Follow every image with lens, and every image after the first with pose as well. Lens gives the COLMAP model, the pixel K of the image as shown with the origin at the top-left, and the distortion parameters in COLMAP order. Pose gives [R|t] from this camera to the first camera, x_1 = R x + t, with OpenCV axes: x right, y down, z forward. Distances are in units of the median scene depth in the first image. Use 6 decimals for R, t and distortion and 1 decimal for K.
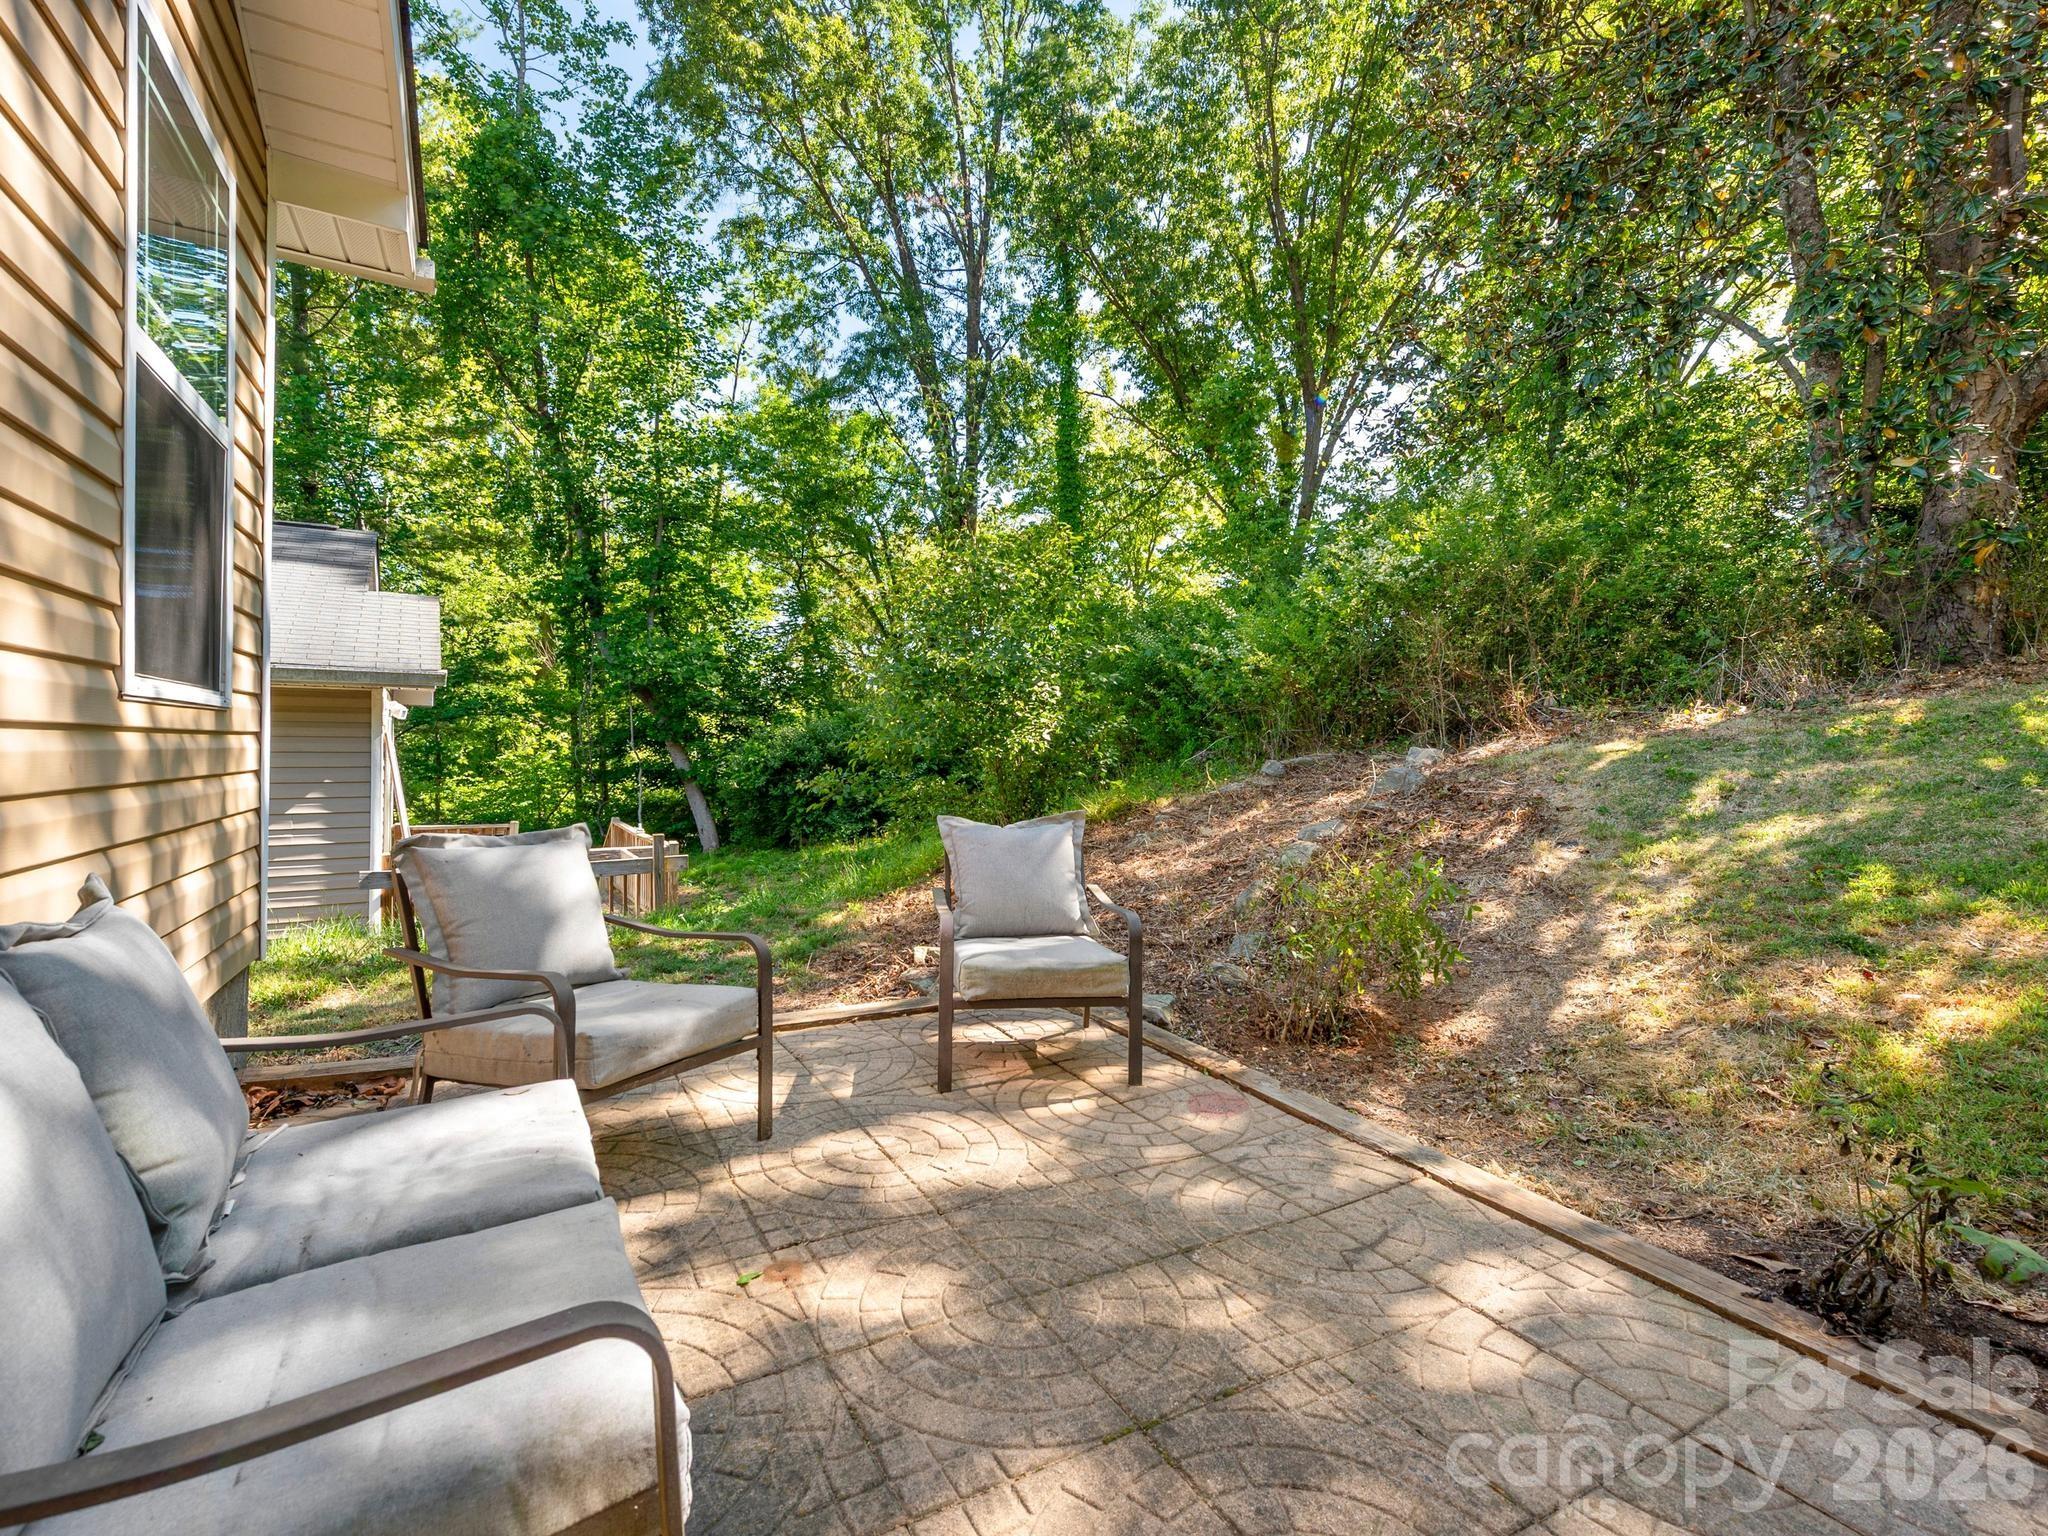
lens RADIAL K [[885.3, 0, 1017.7], [0, 885.3, 766.6], [0, 0, 1]] dist [-0.000334, -0.000366]
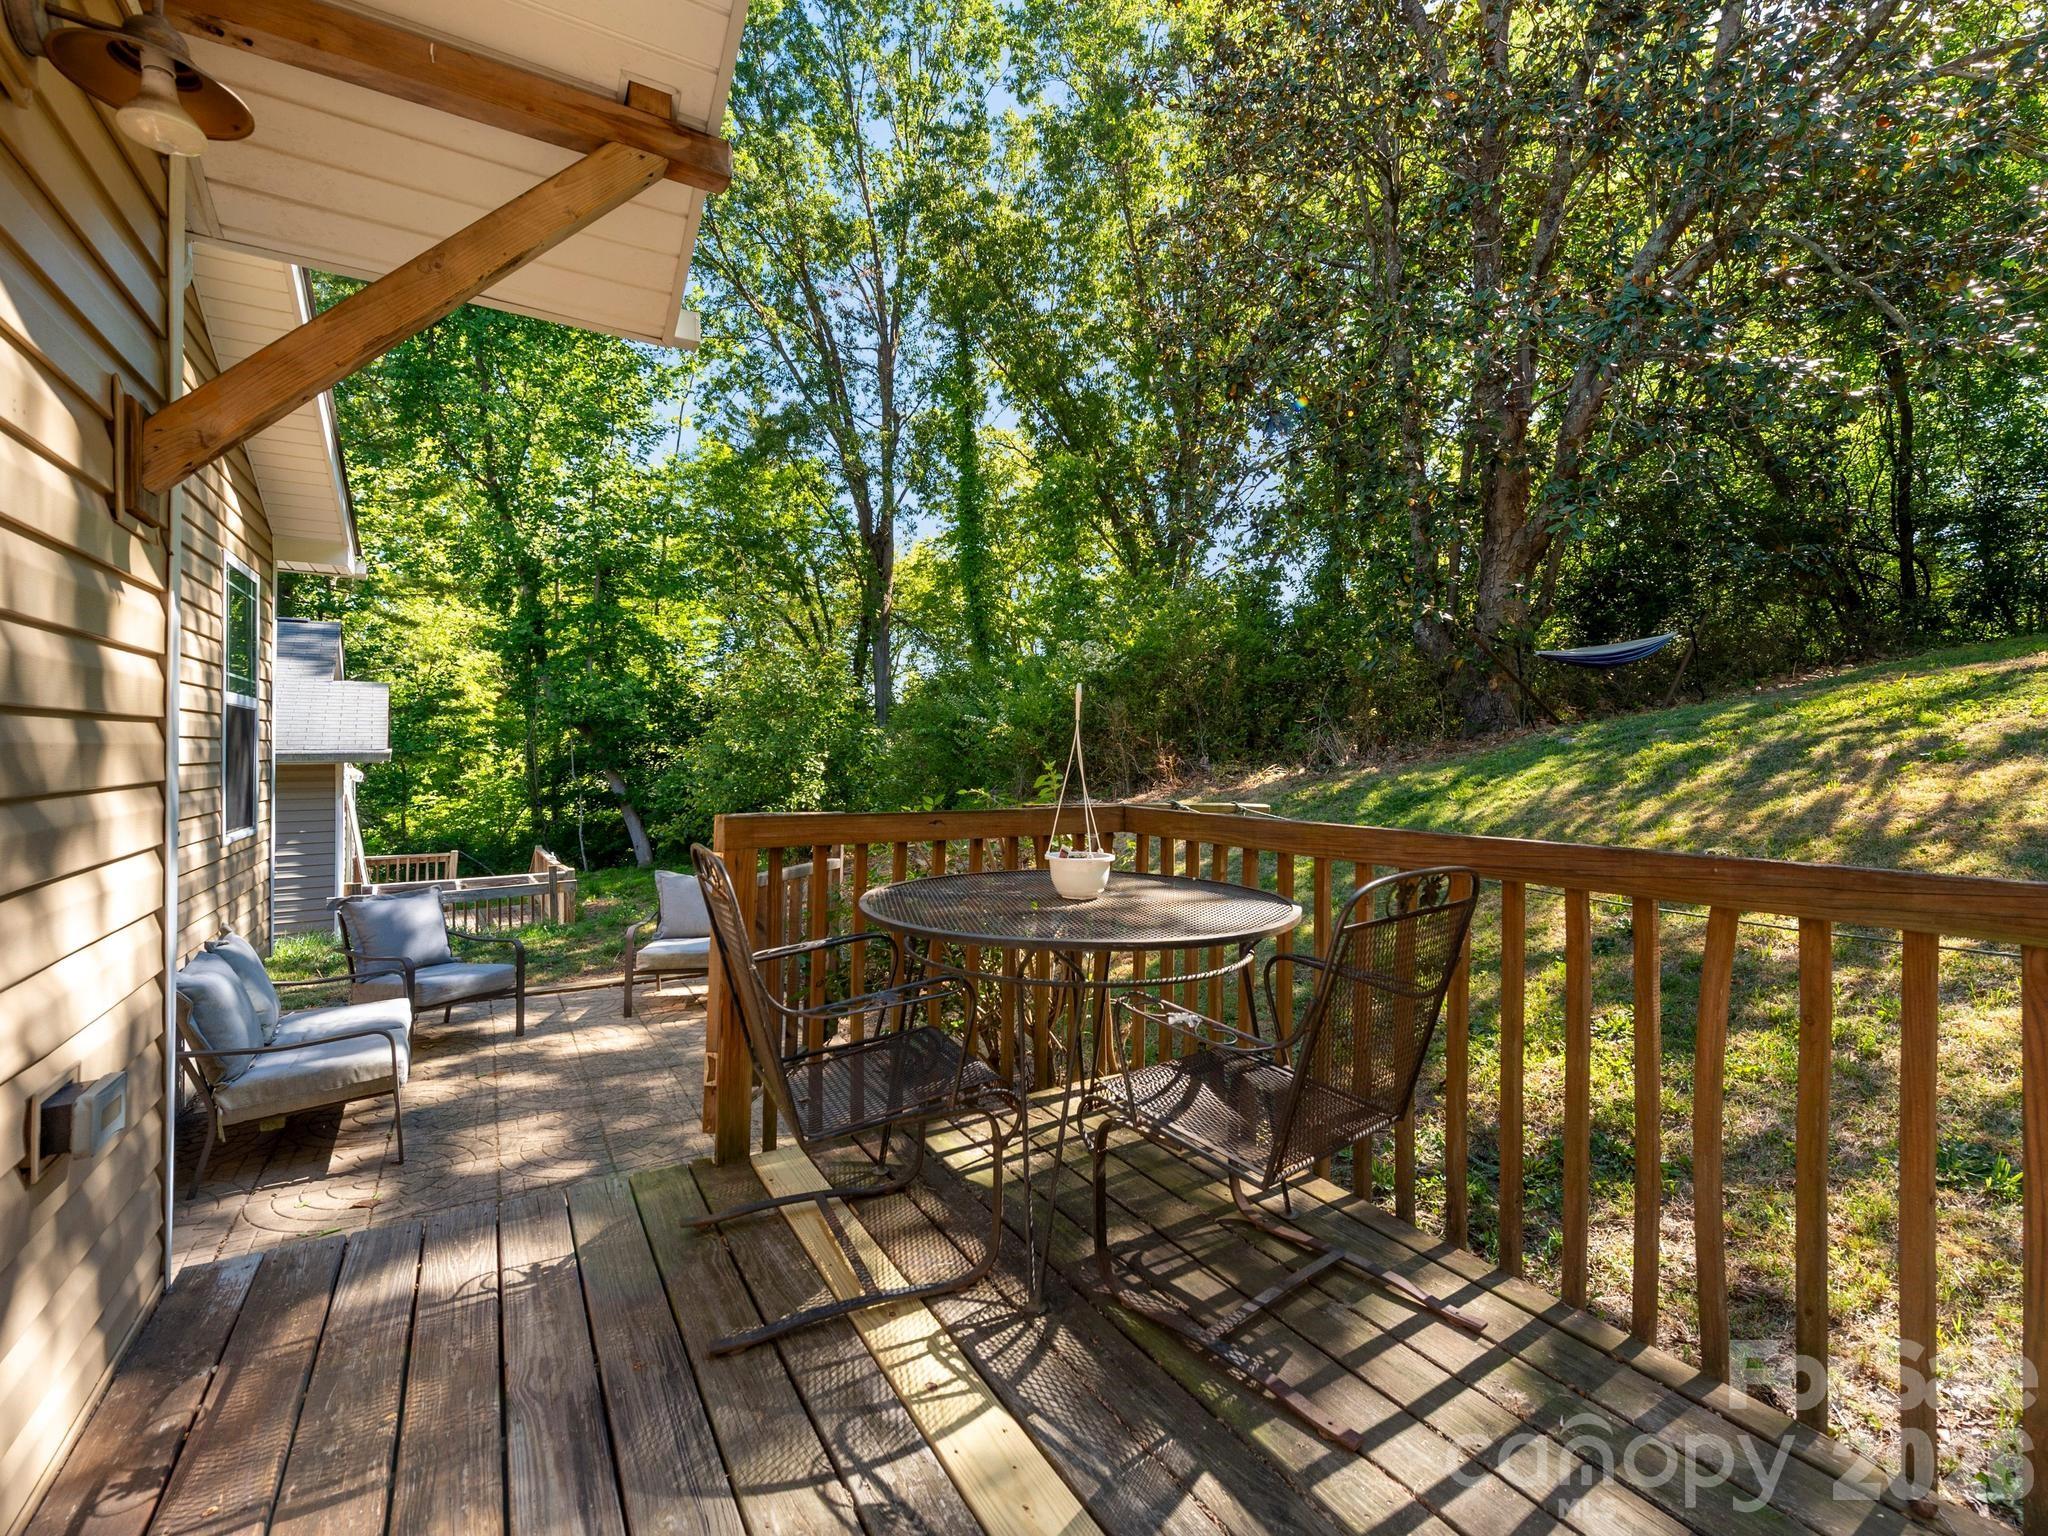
lens RADIAL K [[885.3, 0, 1029.1], [0, 885.3, 755.2], [0, 0, 1]] dist [-0.000334, -0.000366]
pose [[0.999531, -0.011339, 0.028450, 0.108743], [0.011633, 0.999880, -0.010197, -0.026528], [-0.028331, 0.010523, 0.999543, -0.142740]]
